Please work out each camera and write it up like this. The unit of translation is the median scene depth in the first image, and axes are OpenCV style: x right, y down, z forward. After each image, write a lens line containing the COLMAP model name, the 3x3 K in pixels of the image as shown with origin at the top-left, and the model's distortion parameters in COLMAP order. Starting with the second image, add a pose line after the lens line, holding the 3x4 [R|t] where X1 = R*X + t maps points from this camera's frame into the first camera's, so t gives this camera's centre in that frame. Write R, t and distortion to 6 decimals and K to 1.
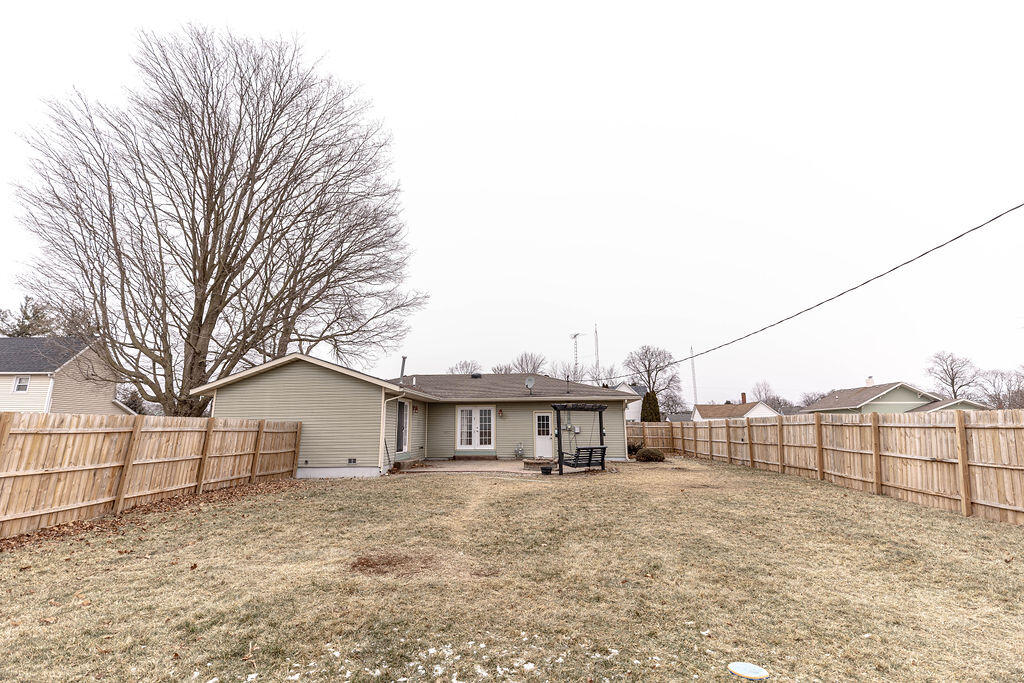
lens RADIAL K [[472.8, 0, 509.3], [0, 472.8, 334.0], [0, 0, 1]] dist [0.003080, 0.000091]
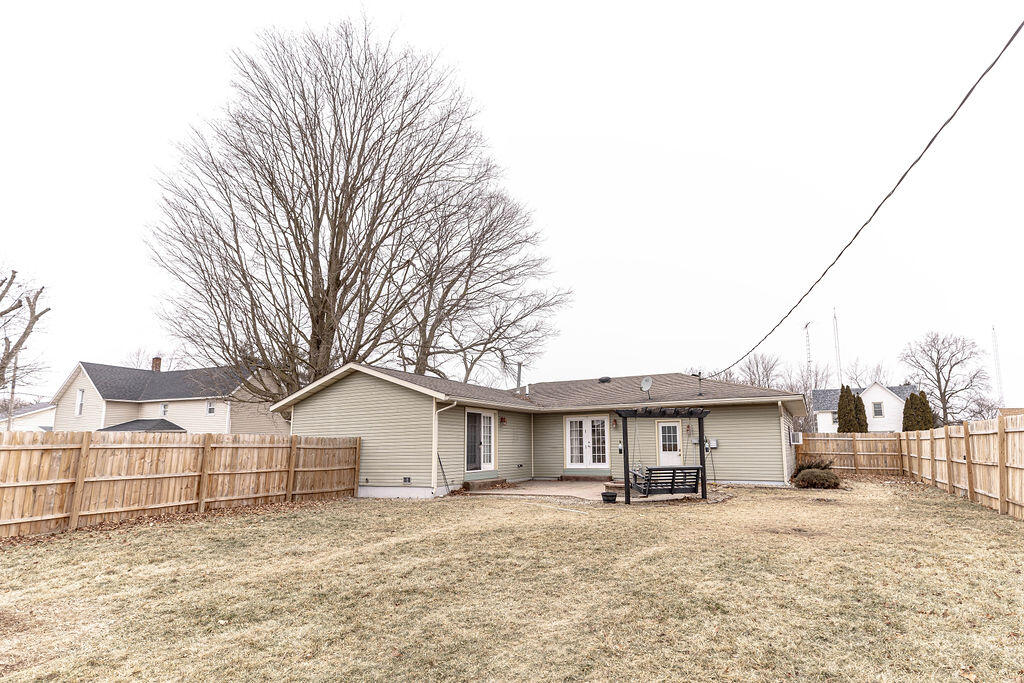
lens RADIAL K [[531.5, 0, 512.6], [0, 531.5, 380.9], [0, 0, 1]] dist [0.003481, 0.000873]
pose [[0.931025, -0.049903, -0.361528, 0.175635], [0.078334, 0.994844, 0.064409, 0.027207], [0.356450, -0.088287, 0.930134, 0.125187]]
